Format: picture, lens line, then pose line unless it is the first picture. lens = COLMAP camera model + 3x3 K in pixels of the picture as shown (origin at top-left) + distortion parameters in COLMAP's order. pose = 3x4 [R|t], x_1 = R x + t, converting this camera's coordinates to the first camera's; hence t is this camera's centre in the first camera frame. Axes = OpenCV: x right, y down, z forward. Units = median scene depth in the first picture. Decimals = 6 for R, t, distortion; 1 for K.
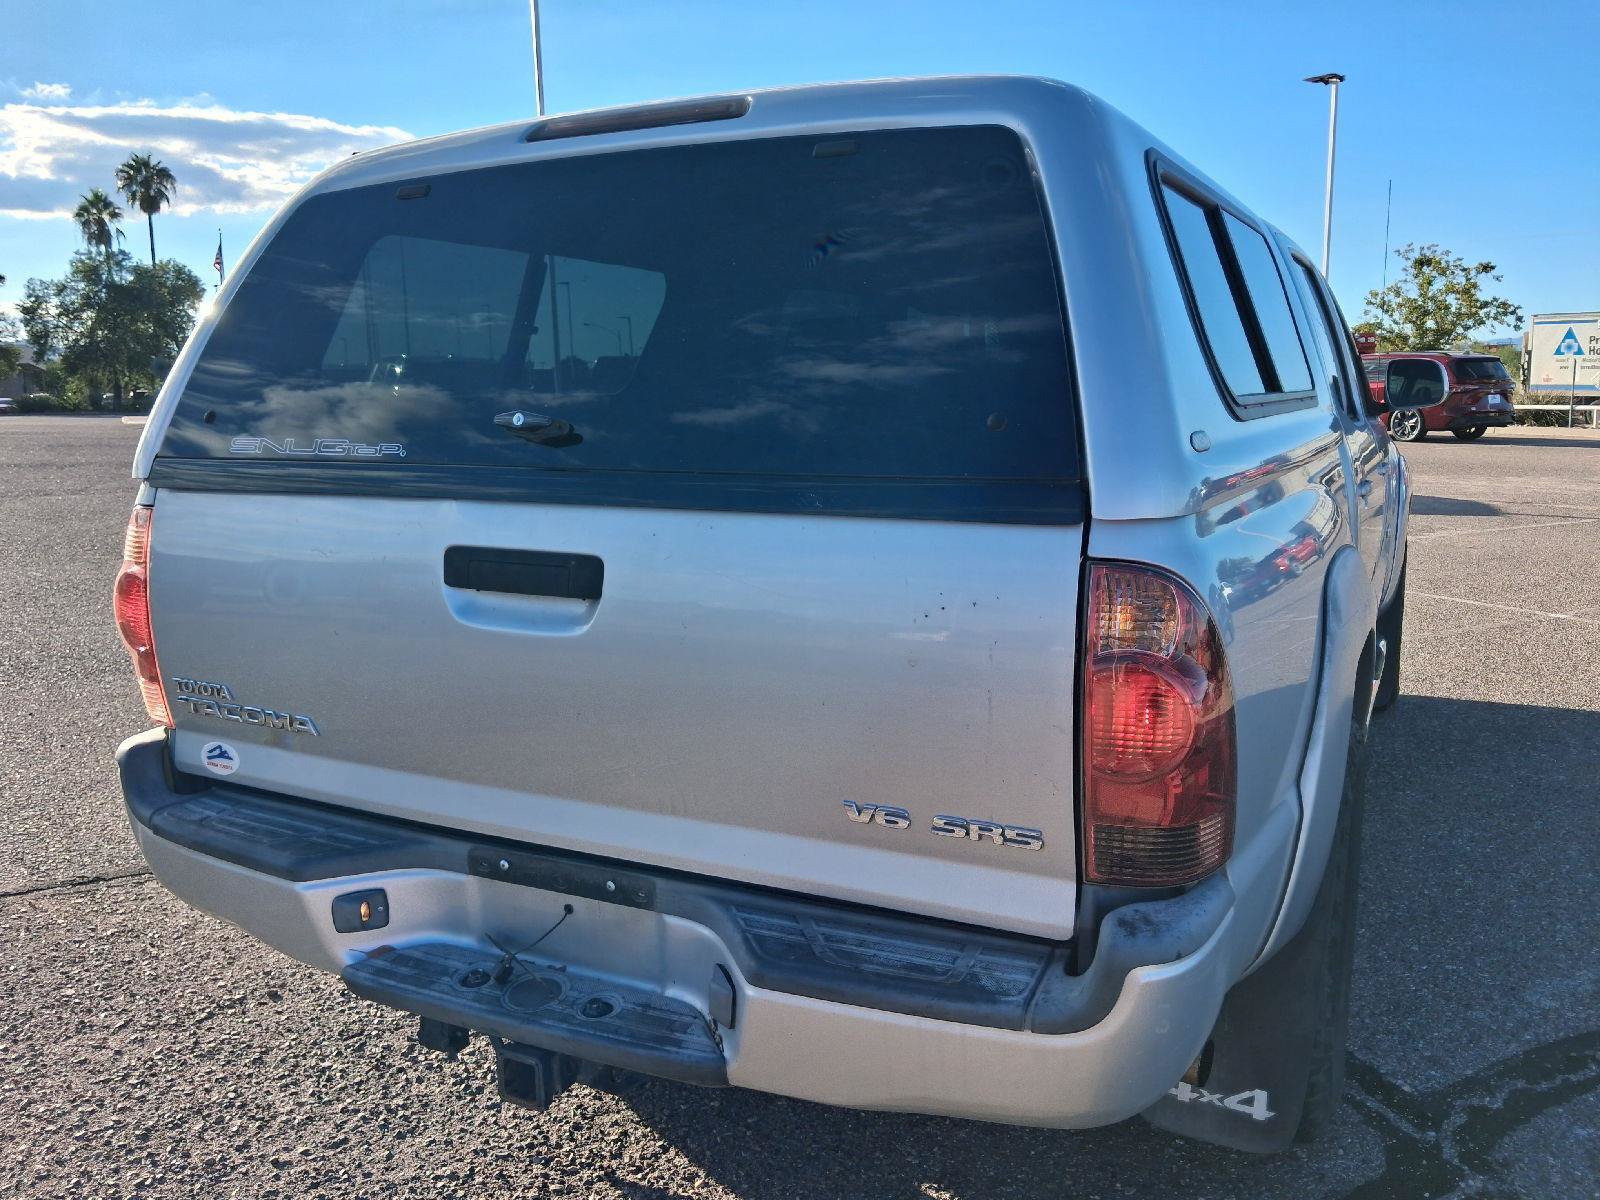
lens RADIAL K [[1273.1, 0, 785.2], [0, 1273.1, 612.6], [0, 0, 1]] dist [0.043197, -0.078652]
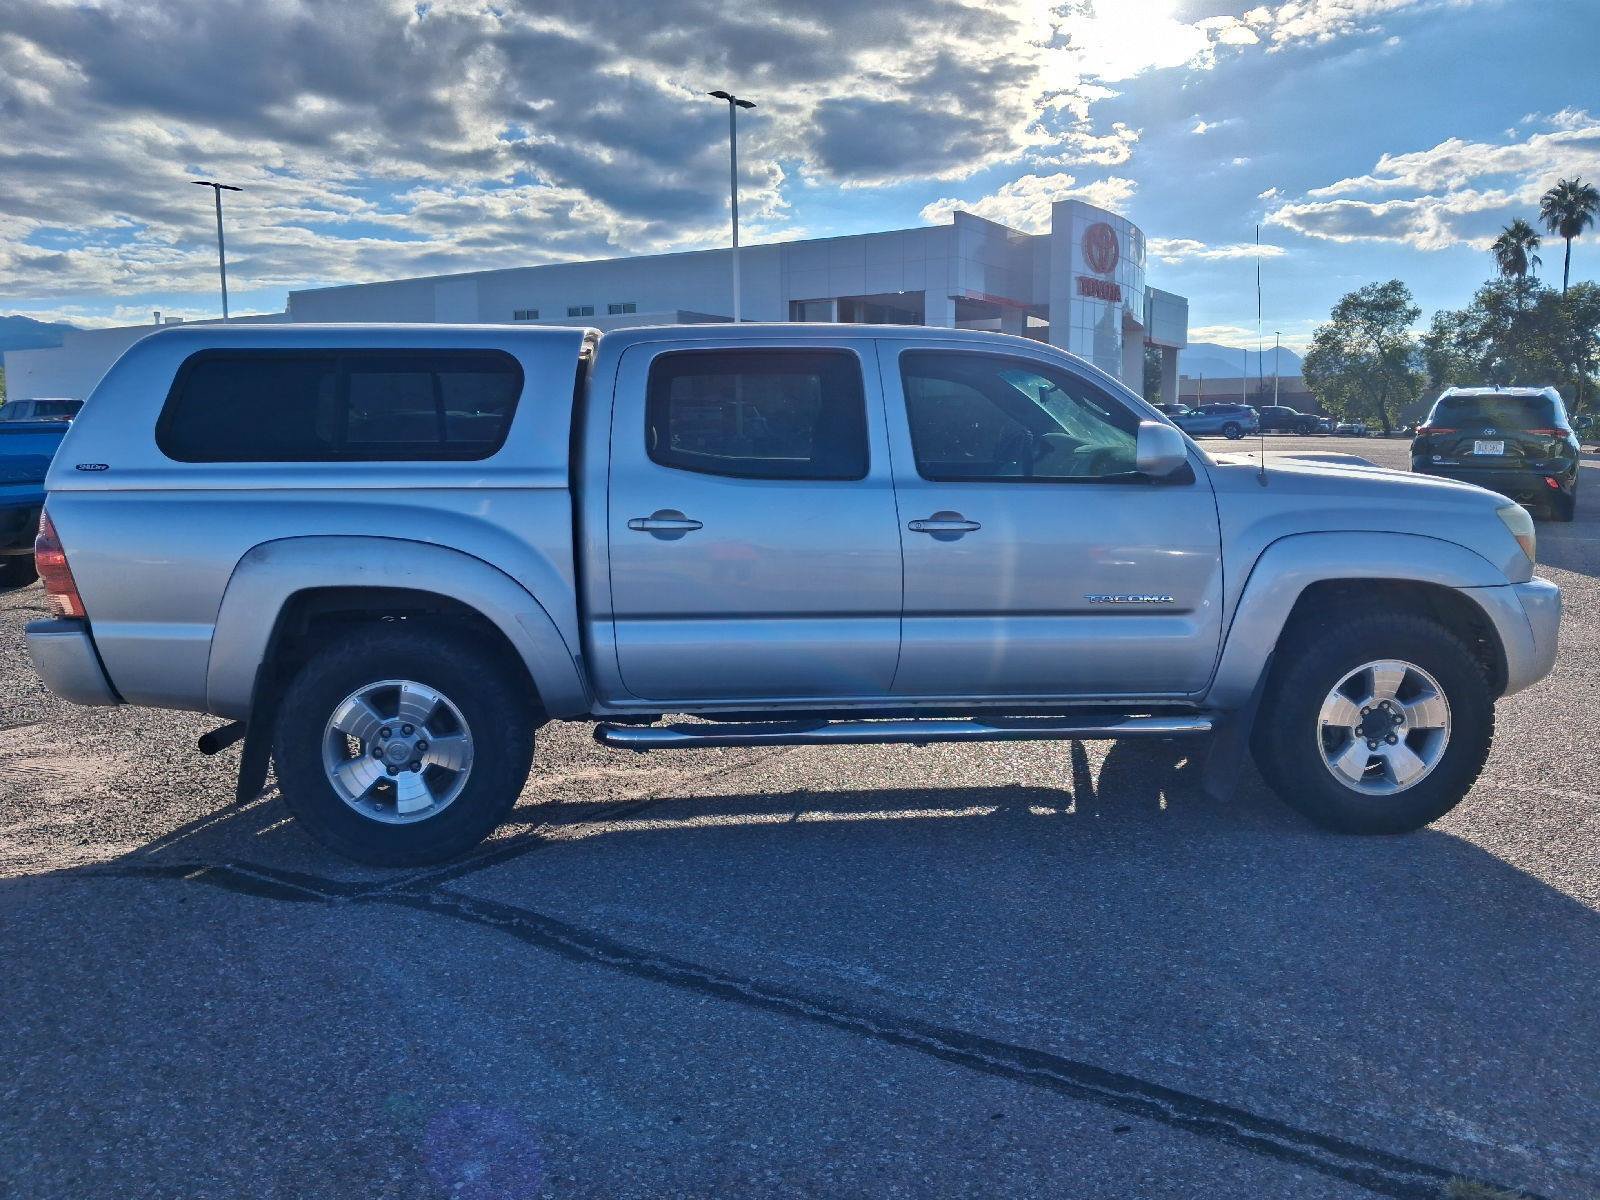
lens RADIAL K [[1261.3, 0, 810.6], [0, 1261.3, 602.9], [0, 0, 1]] dist [0.087268, -0.125427]
pose [[0.507647, 0.131094, -0.851533, 2.247079], [-0.152304, 0.986445, 0.061067, -0.159174], [0.847996, 0.098691, 0.520733, 0.576616]]
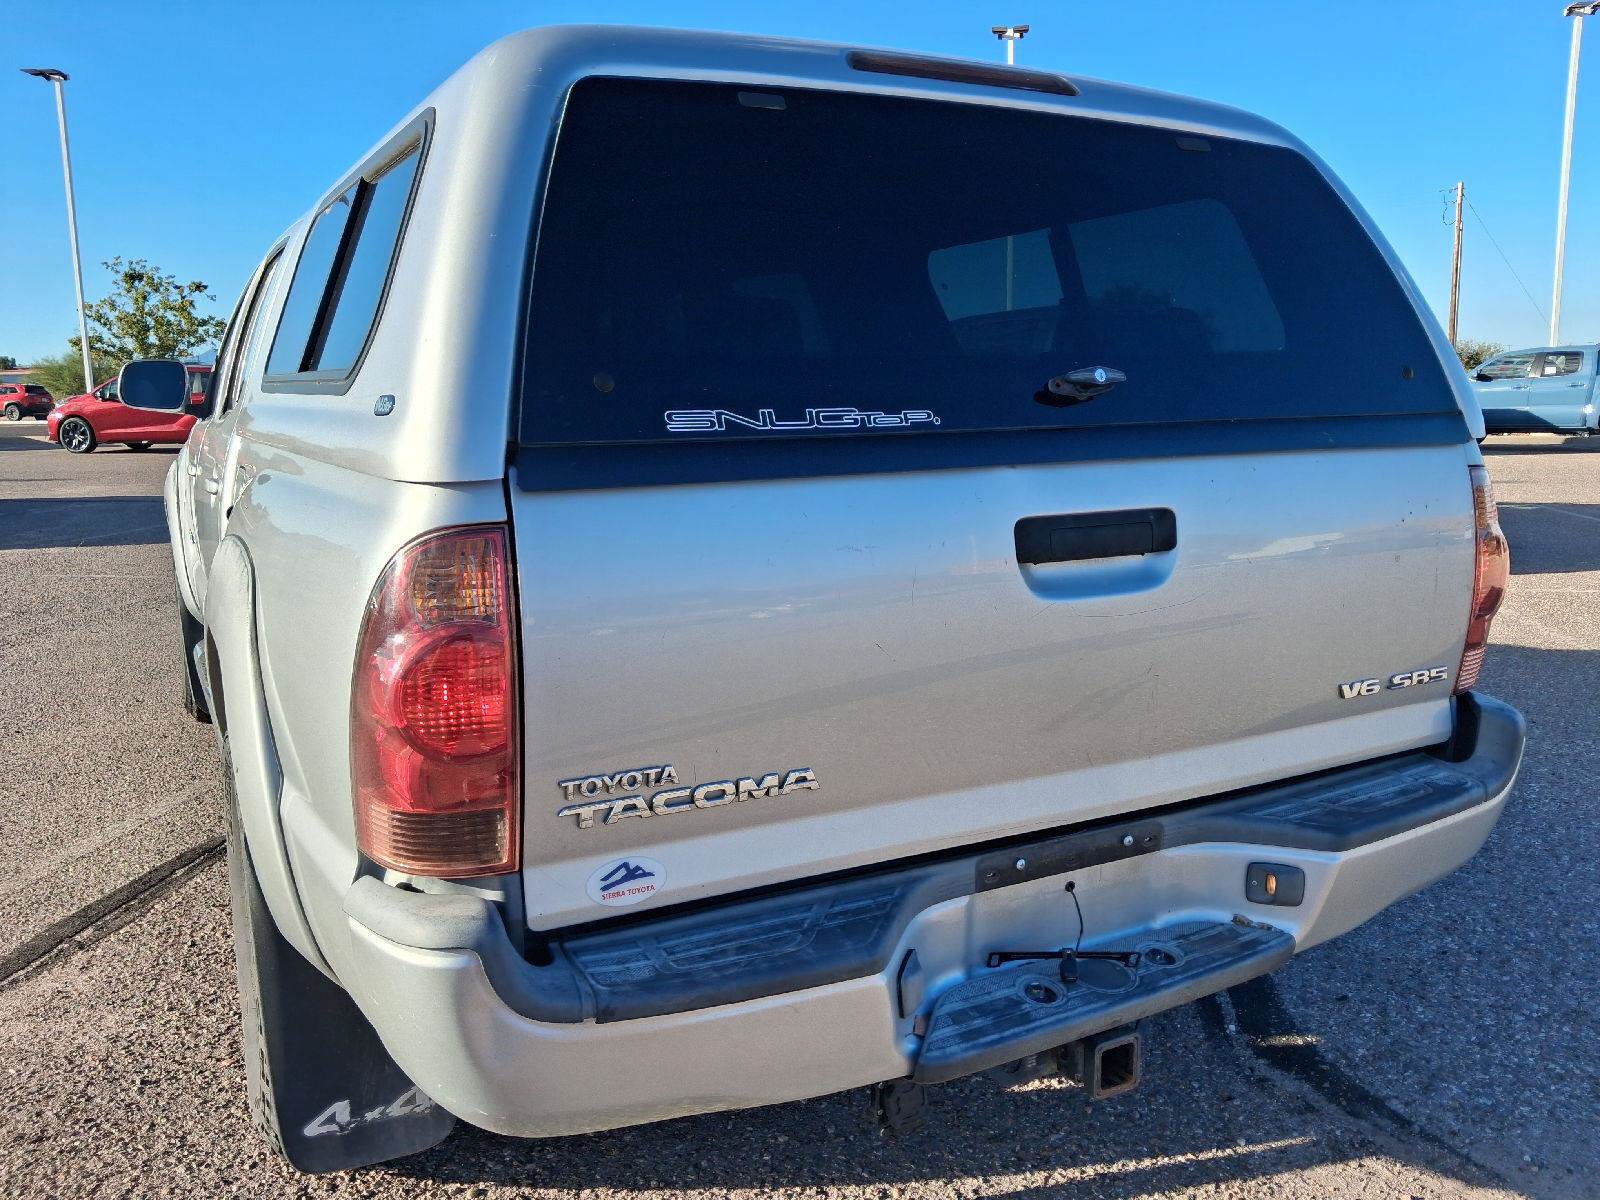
lens RADIAL K [[1287.6, 0, 796.3], [0, 1287.6, 594.6], [0, 0, 1]] dist [0.039560, -0.062189]
pose [[0.576751, -0.130651, 0.806405, -0.818801], [0.153889, 0.986831, 0.049820, -0.051616], [-0.802295, 0.095363, 0.589262, 0.445262]]
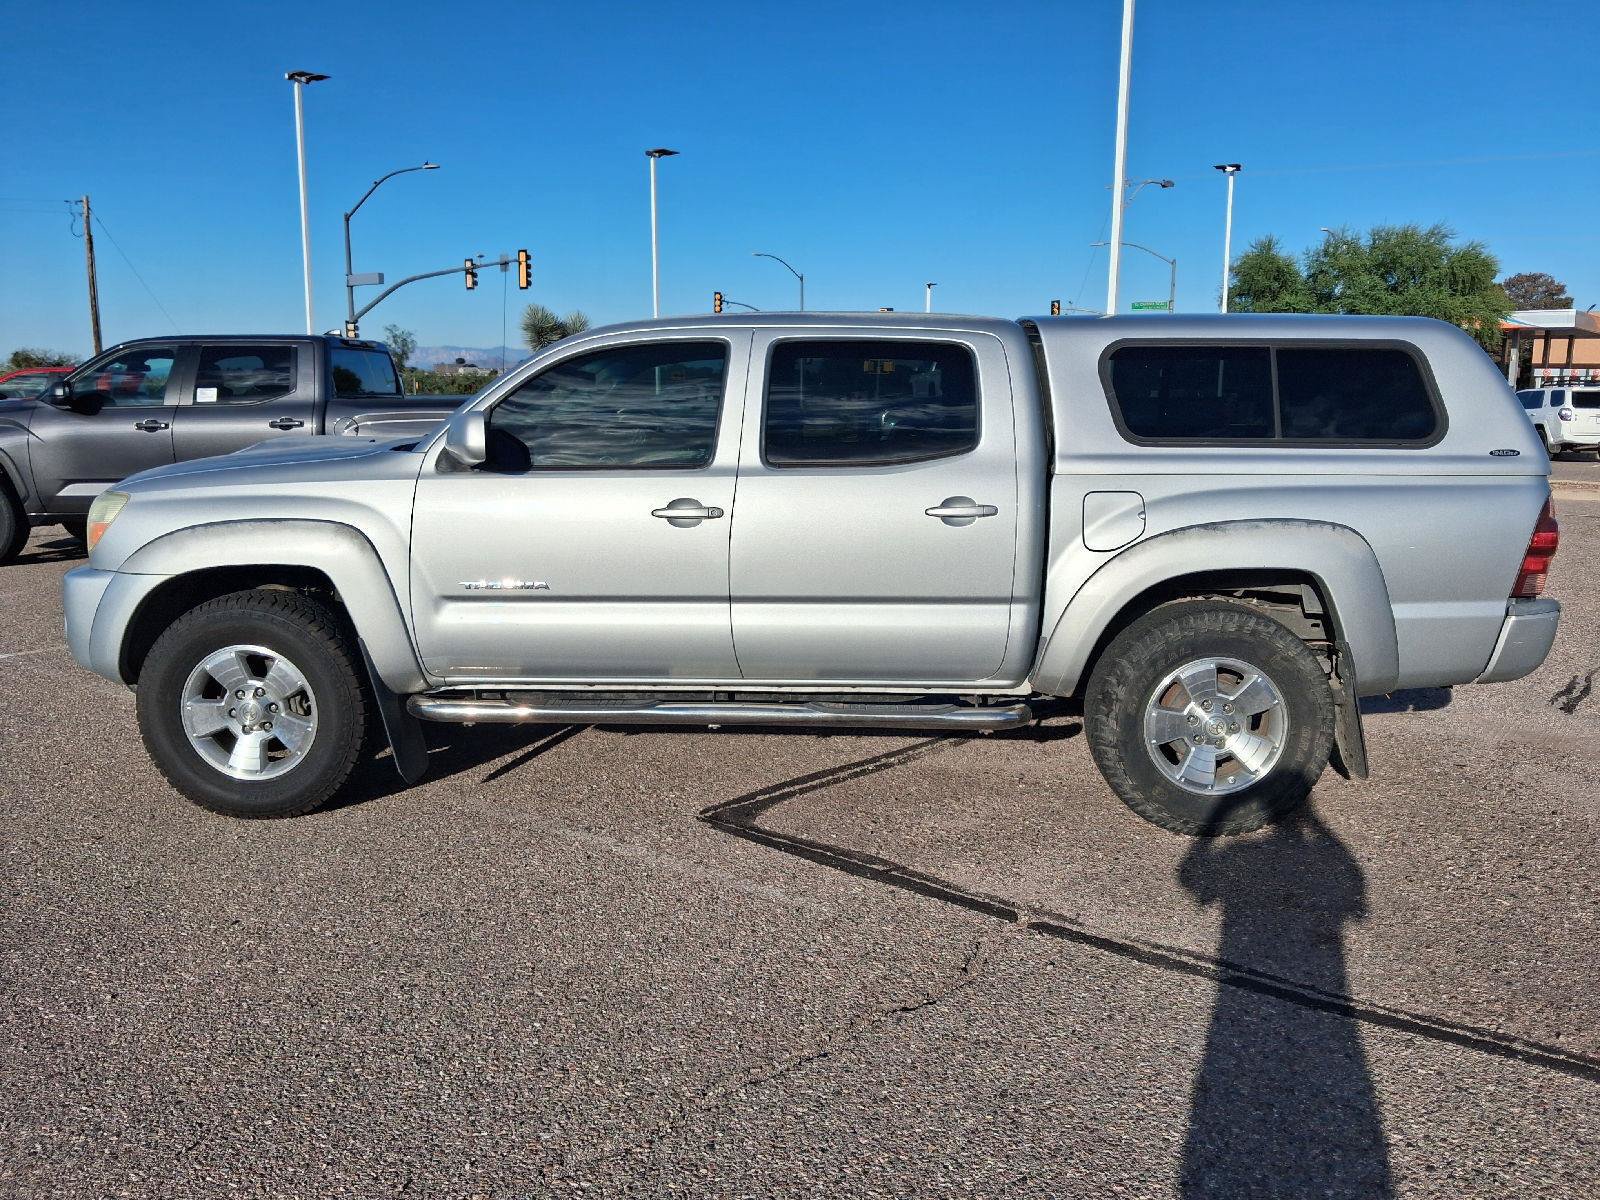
lens RADIAL K [[1300.2, 0, 800.0], [0, 1300.2, 600.0], [0, 0, 1]] dist [0.003147, -0.008615]
pose [[-0.402307, -0.141514, 0.904501, -1.734931], [0.169205, 0.959467, 0.225374, -0.527826], [-0.899732, 0.243716, -0.362055, 2.600387]]
